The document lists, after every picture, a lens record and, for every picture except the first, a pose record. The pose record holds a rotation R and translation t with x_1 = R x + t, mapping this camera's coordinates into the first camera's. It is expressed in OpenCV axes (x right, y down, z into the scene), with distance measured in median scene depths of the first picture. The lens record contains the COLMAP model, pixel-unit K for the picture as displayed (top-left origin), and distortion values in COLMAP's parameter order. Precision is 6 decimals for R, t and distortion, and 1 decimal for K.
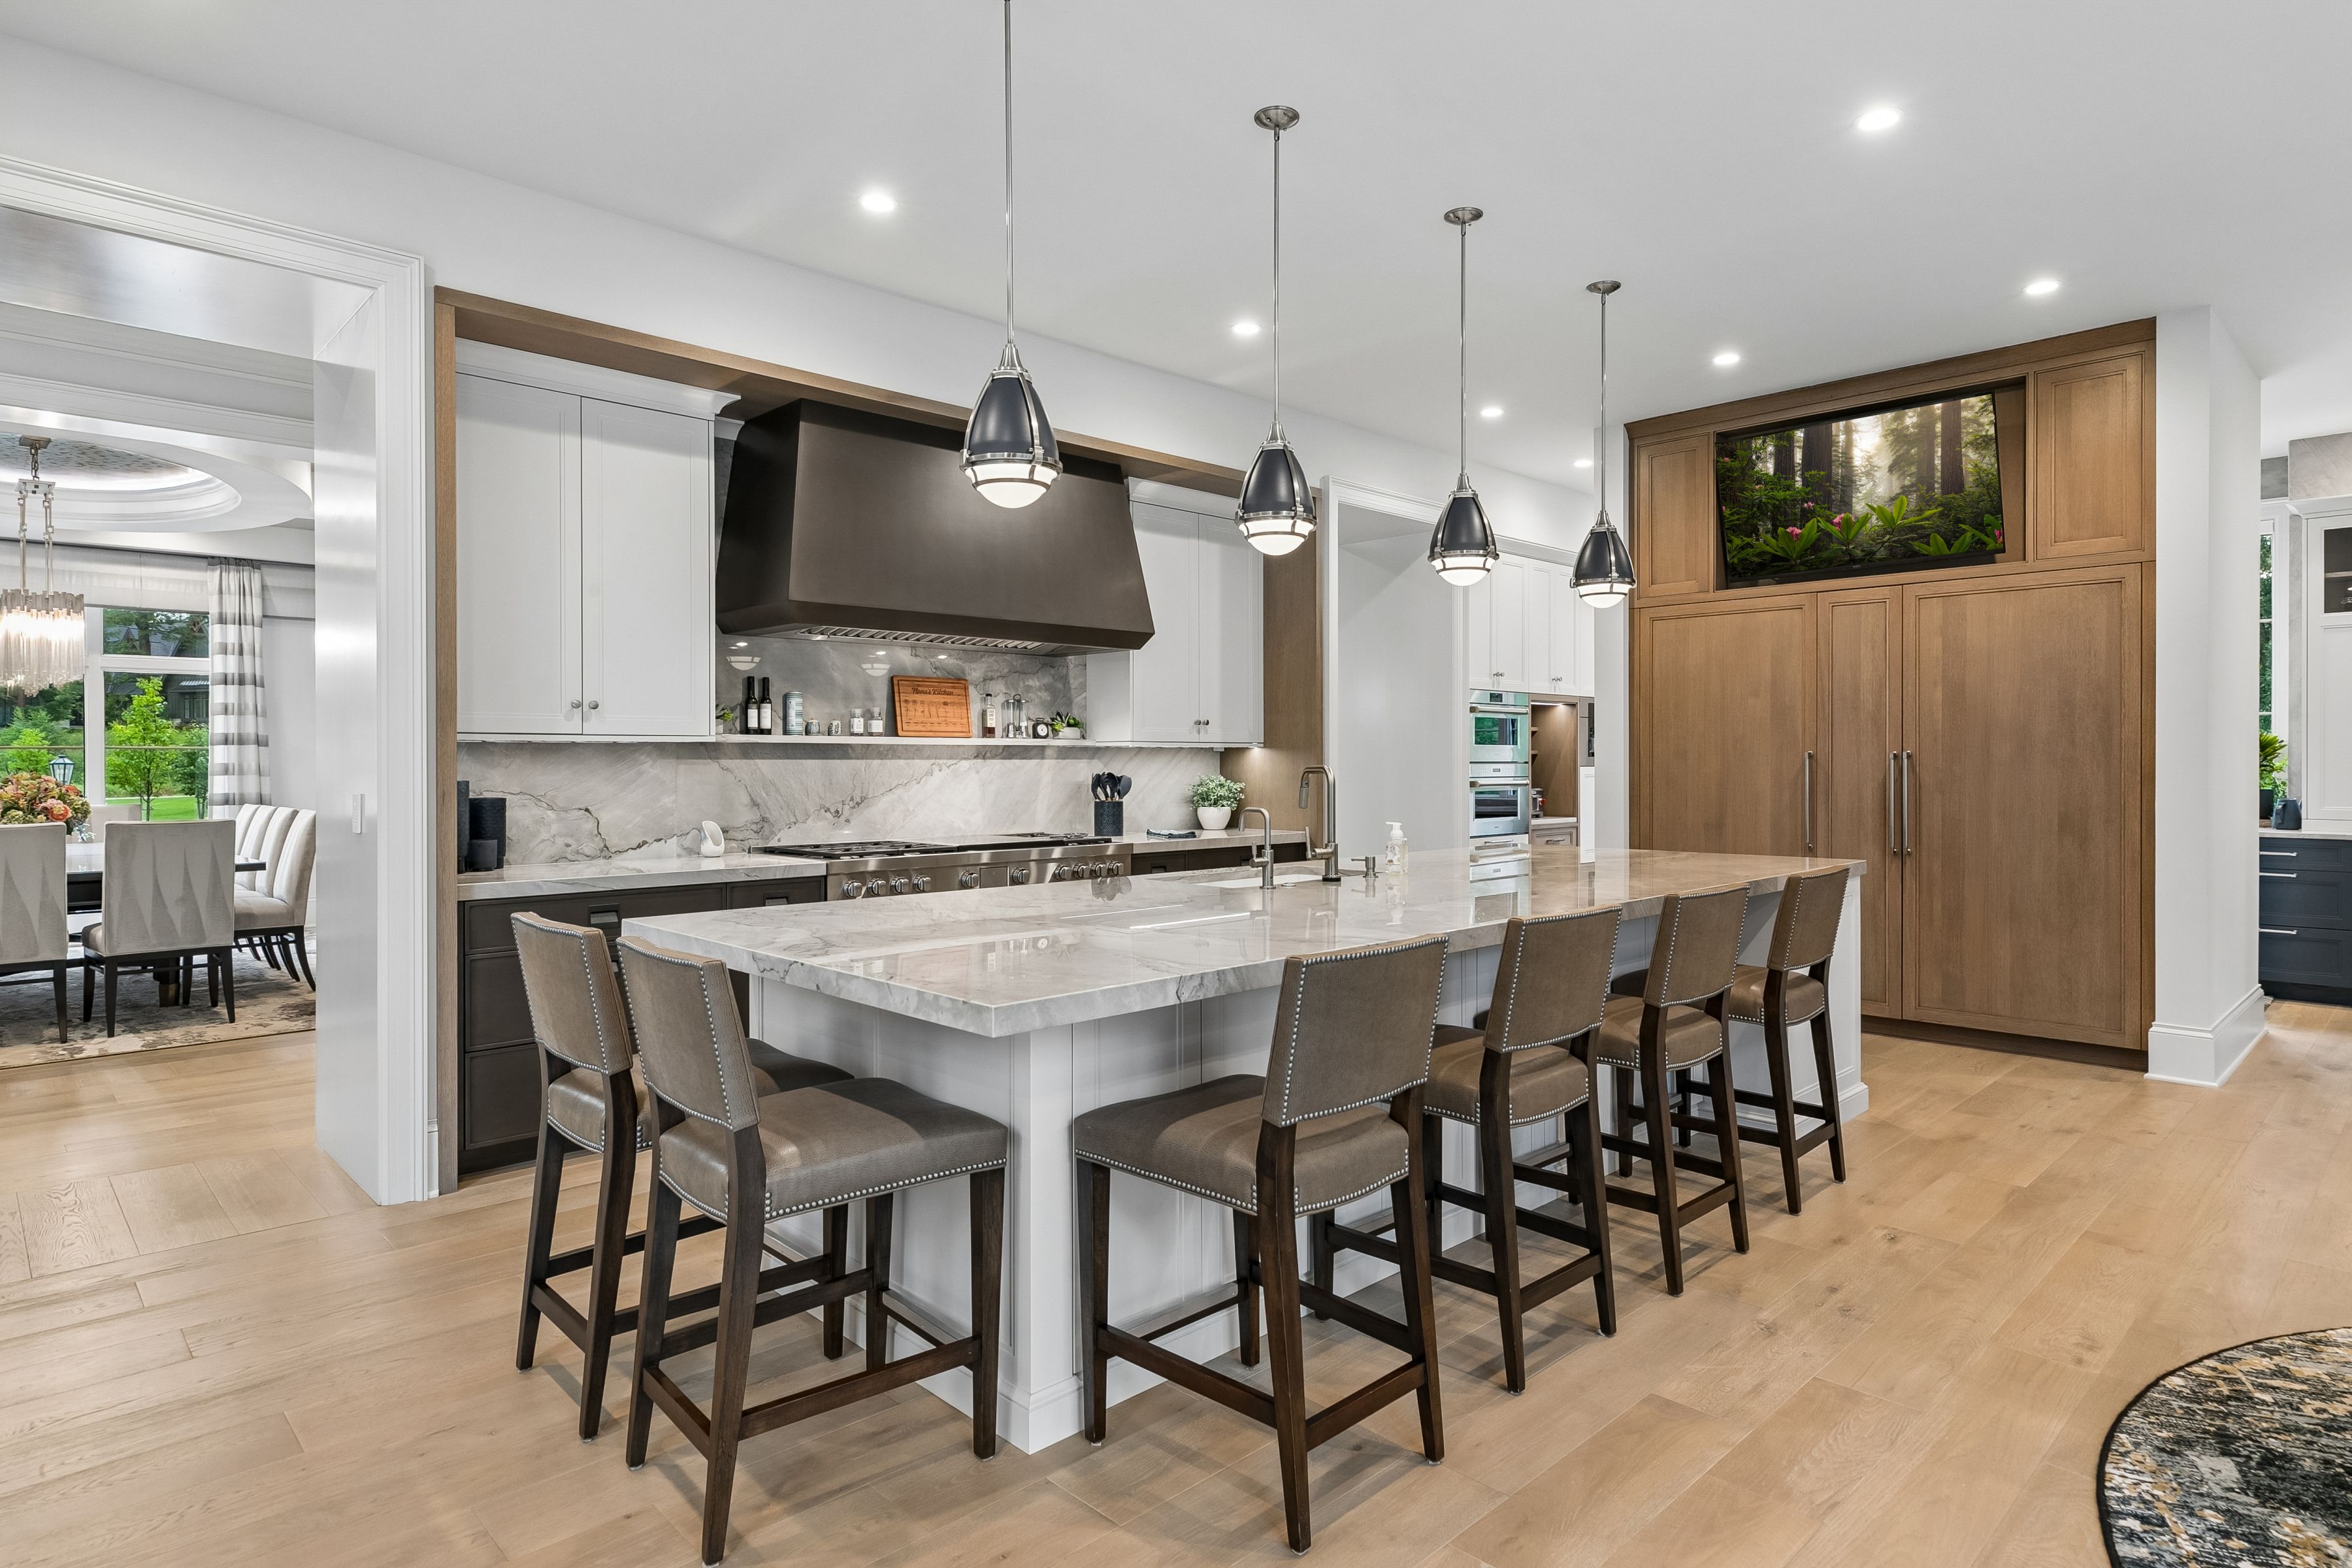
lens RADIAL K [[1281.6, 0, 1202.0], [0, 1281.6, 766.1], [0, 0, 1]] dist [0.003626, -0.001381]
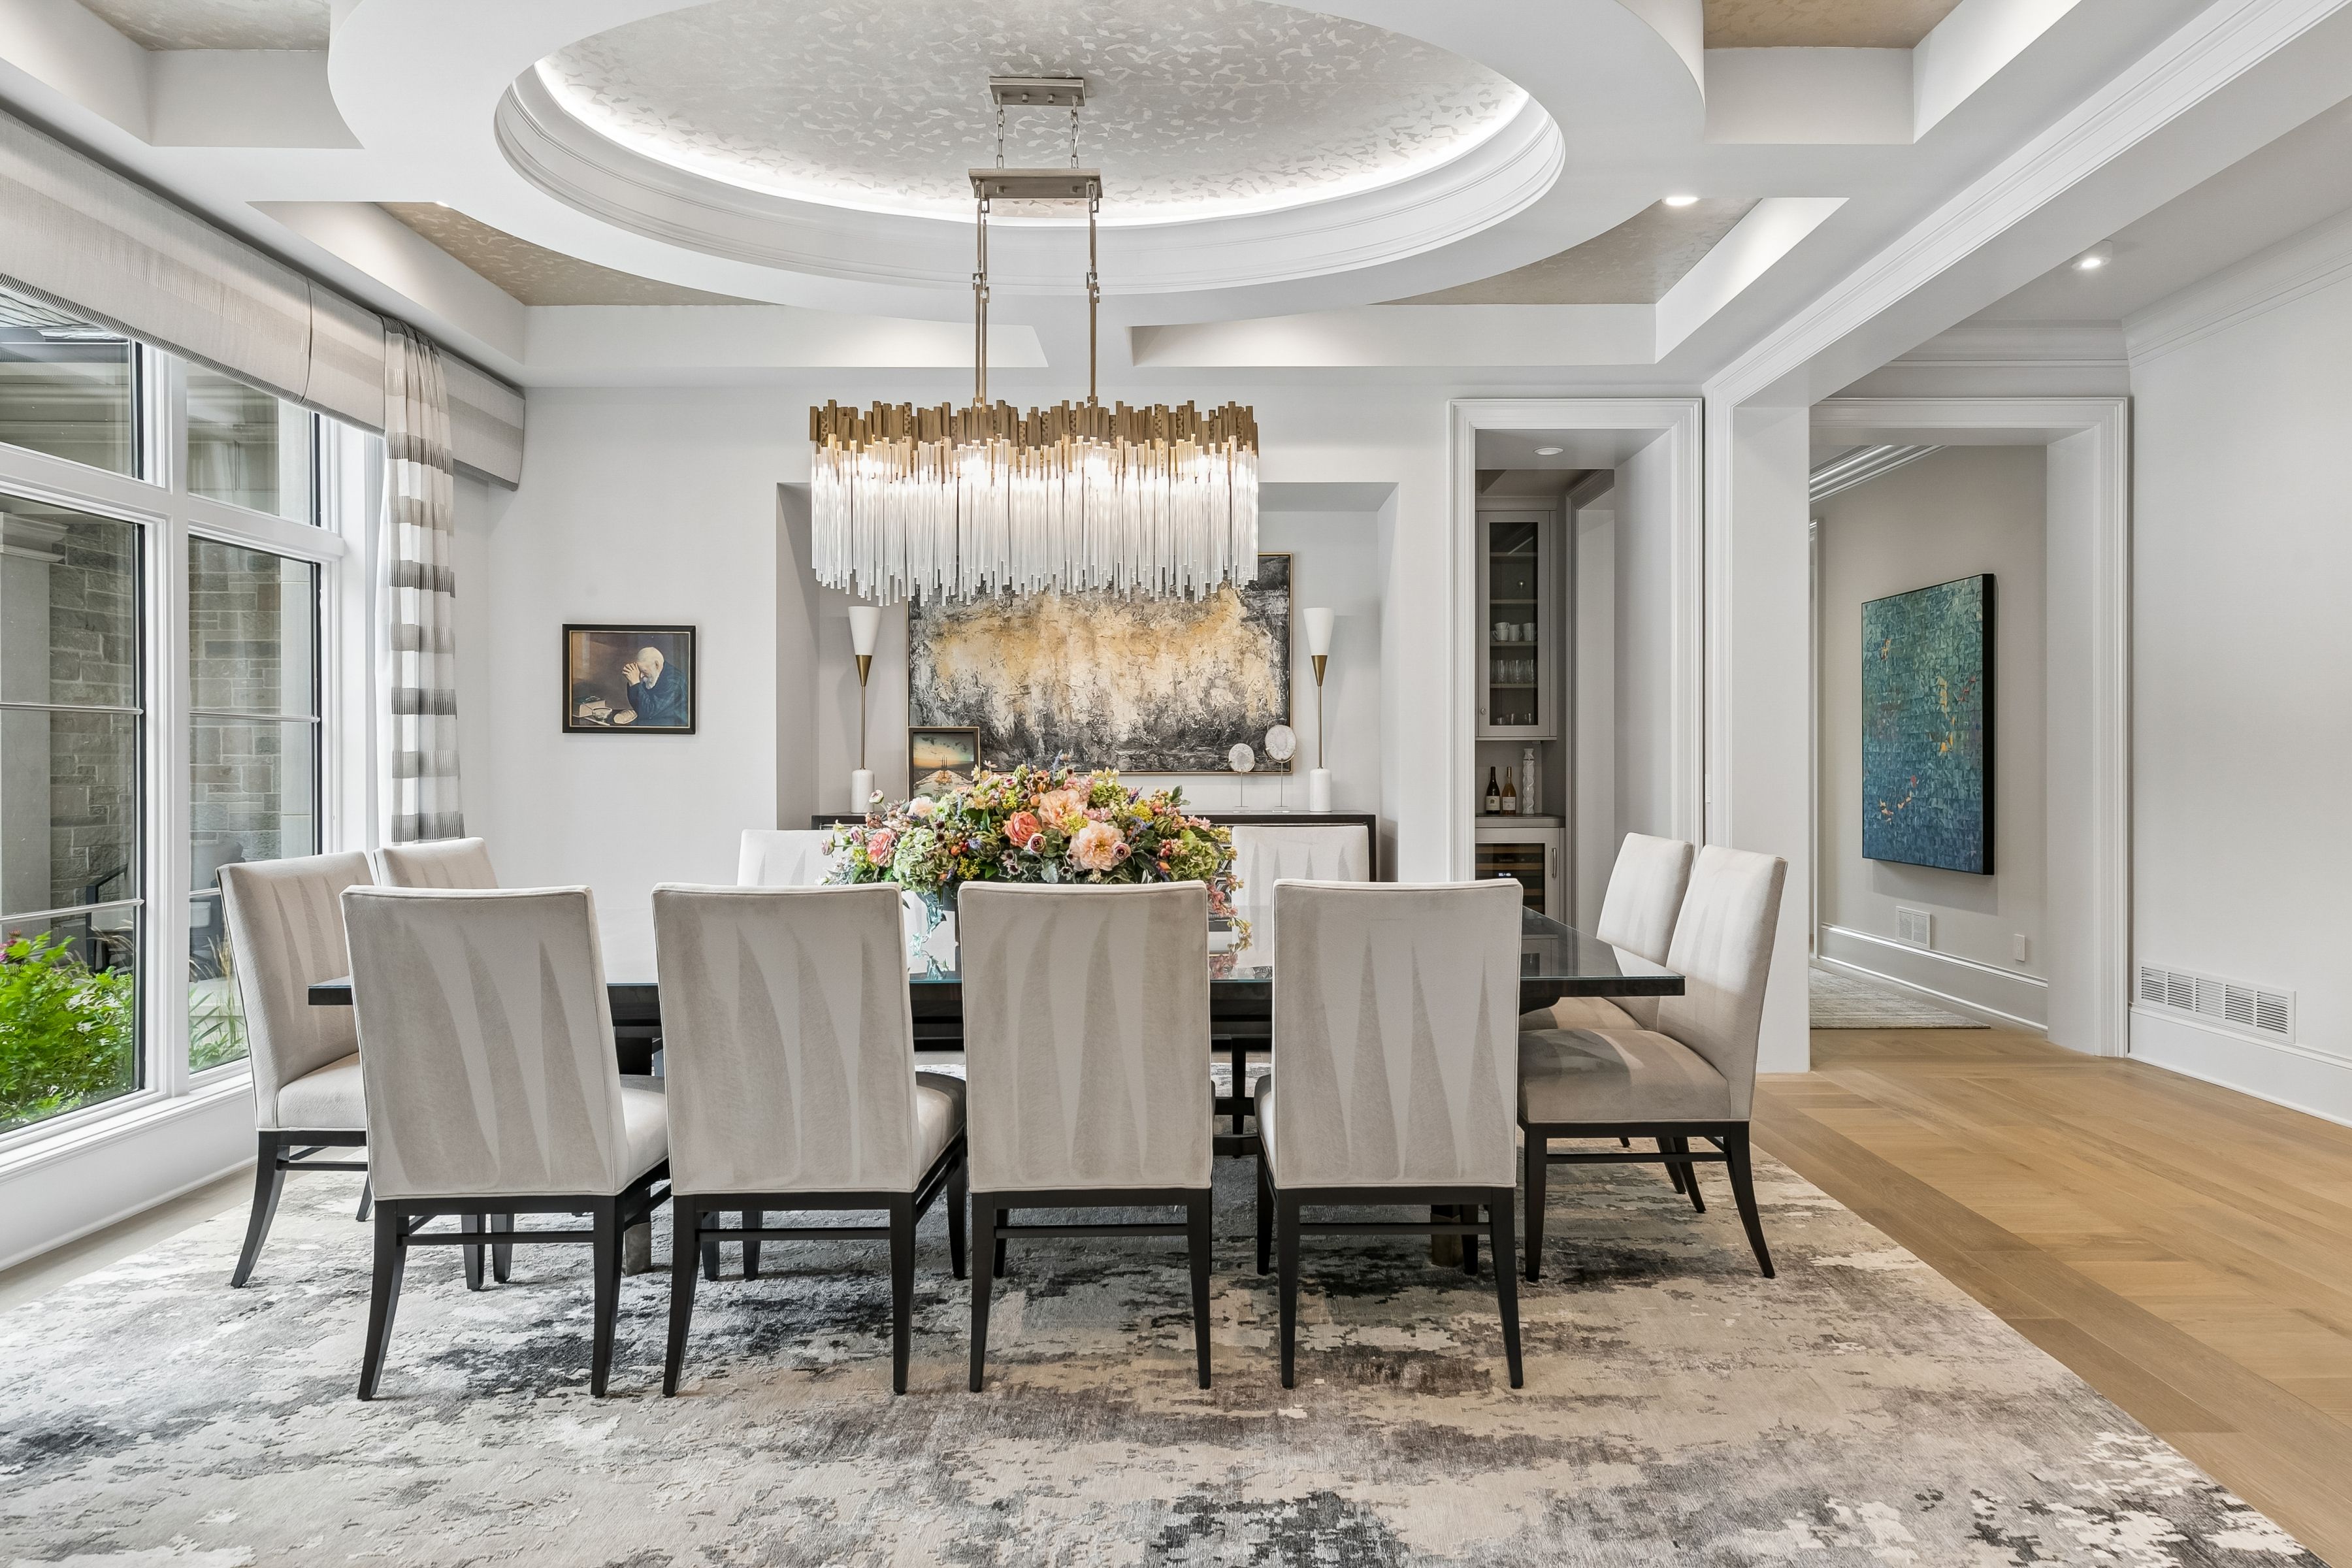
lens RADIAL K [[1321.2, 0, 1208.1], [0, 1321.2, 764.6], [0, 0, 1]] dist [0.006059, 0.000444]
pose [[0.702973, 0.000307, 0.711217, -1.502180], [0.002629, 0.999992, -0.003029, 0.007905], [-0.711212, 0.003999, 0.702966, 0.739595]]
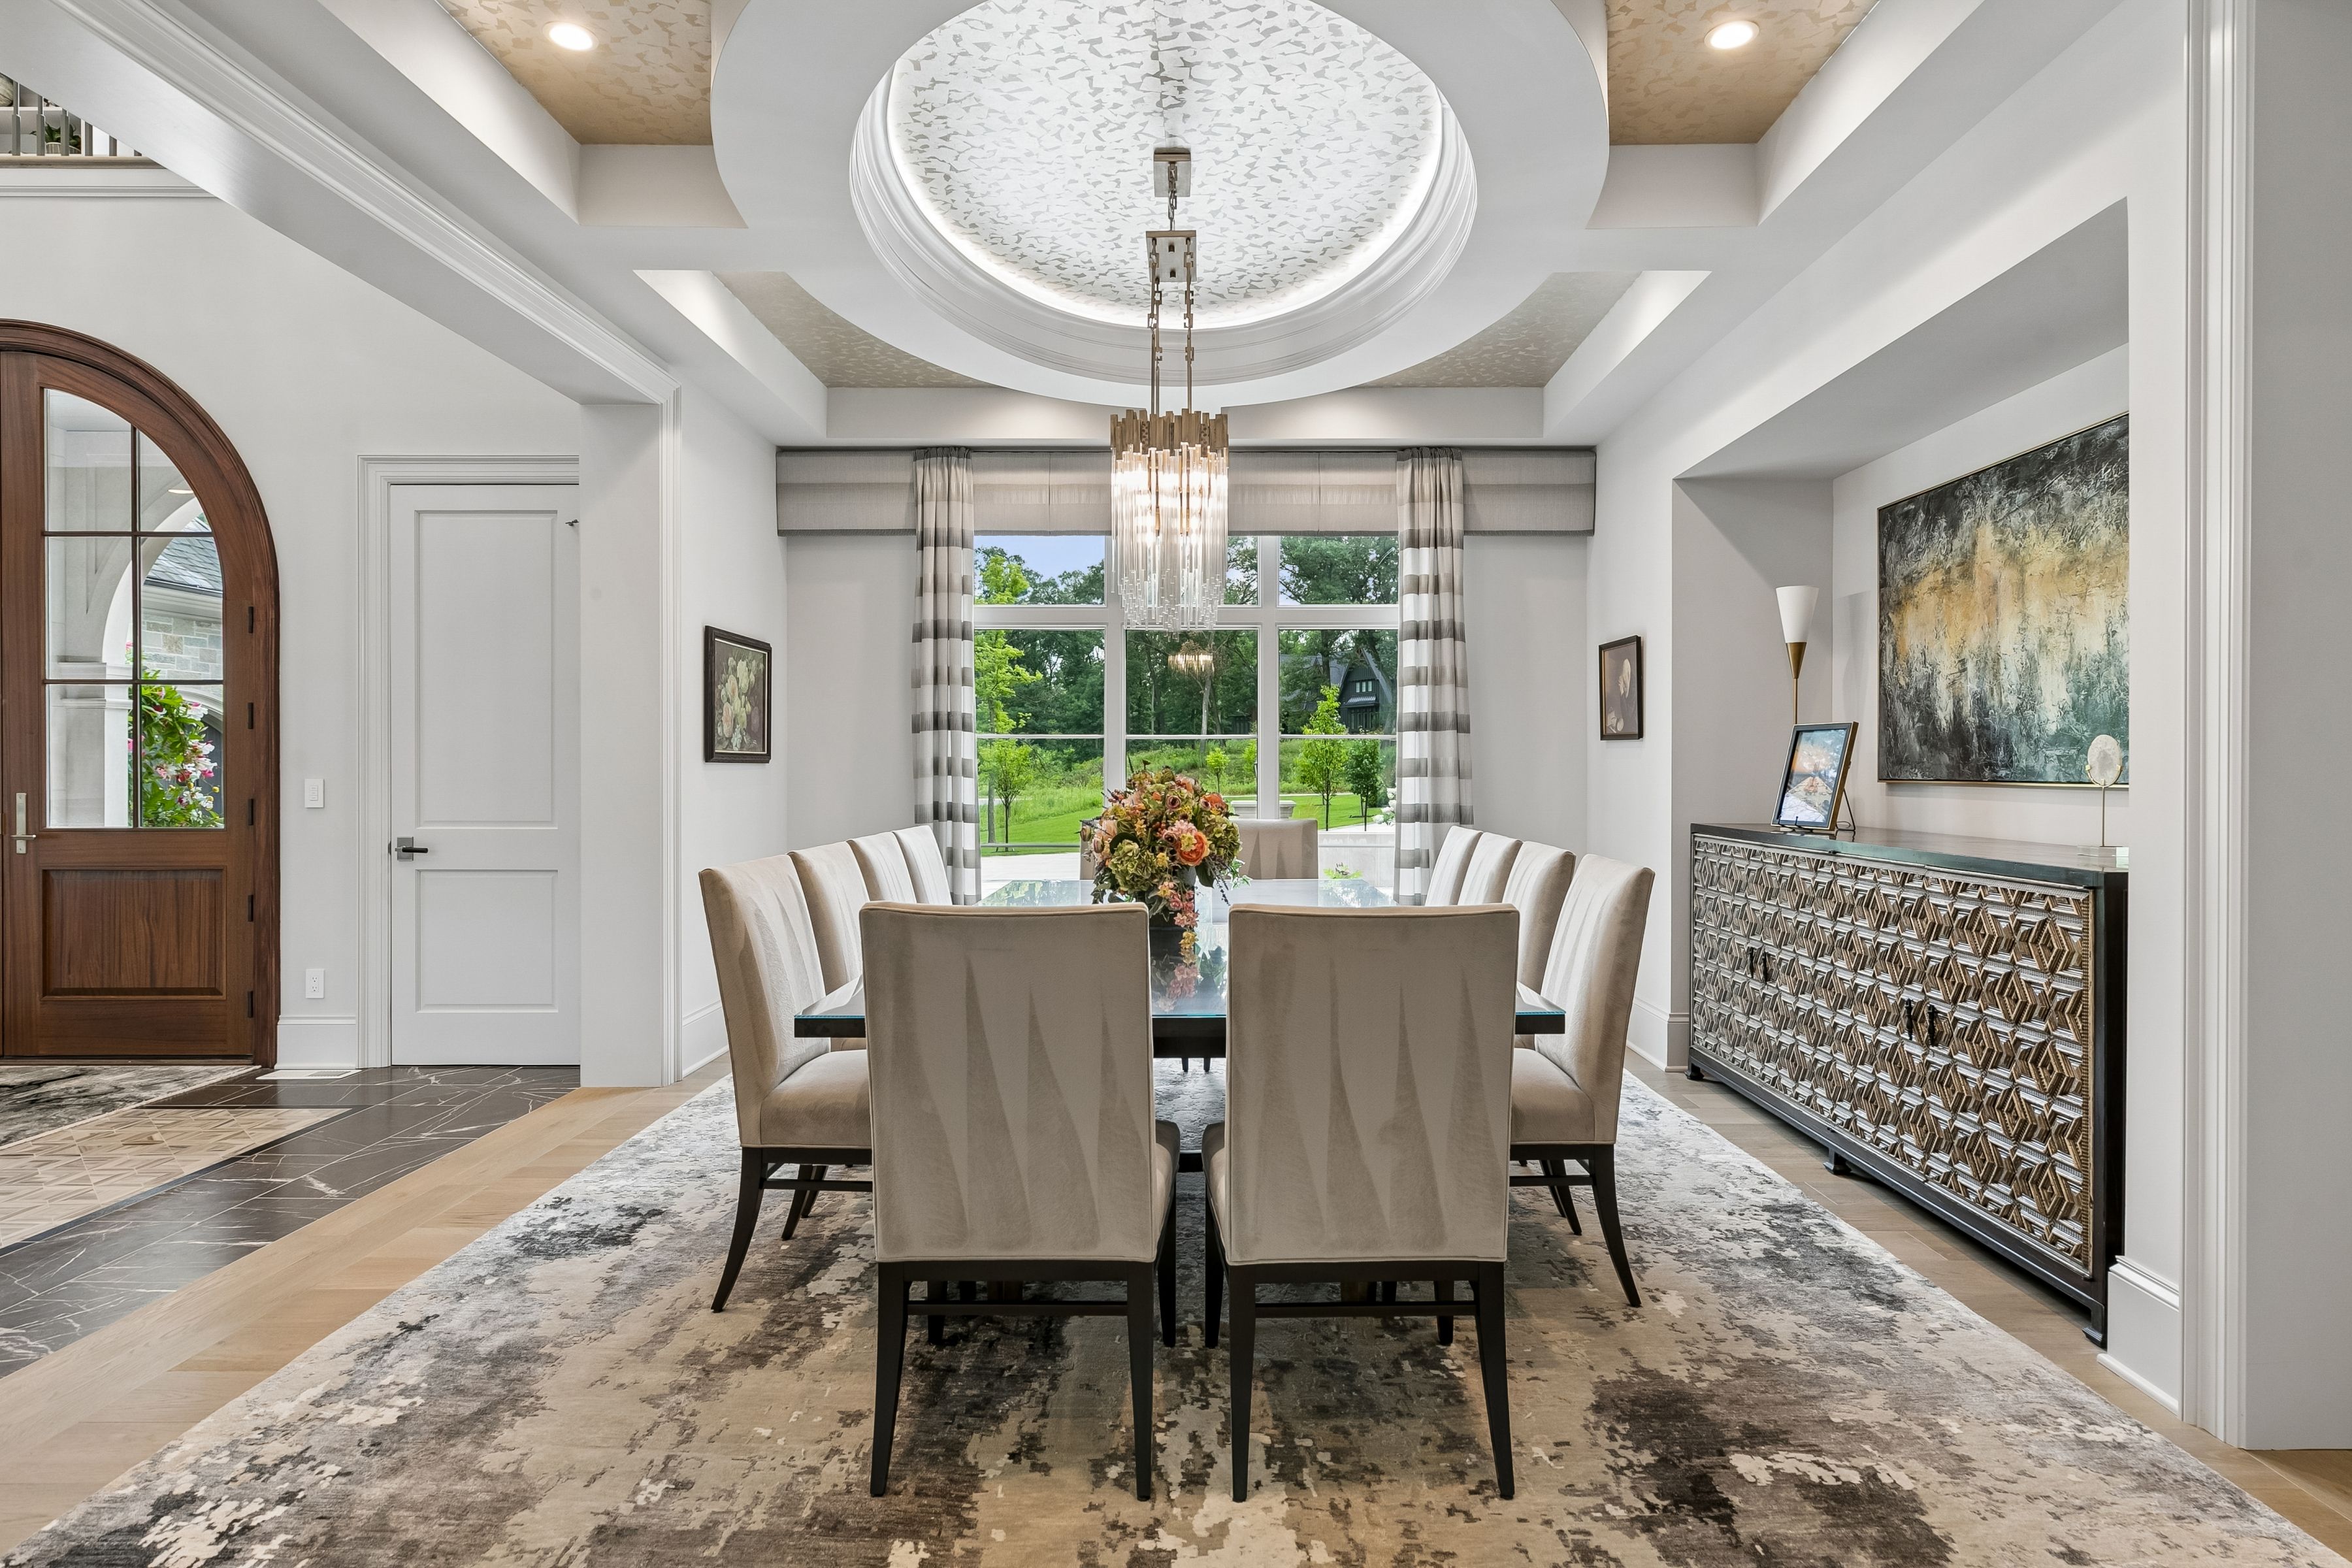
lens RADIAL K [[1288.7, 0, 1205.9], [0, 1288.7, 770.6], [0, 0, 1]] dist [0.007500, -0.000832]
pose [[0.709736, 0.005649, -0.704445, -0.619866], [-0.004922, 0.999983, 0.003060, 0.004299], [0.704451, 0.001295, 0.709752, 0.757839]]
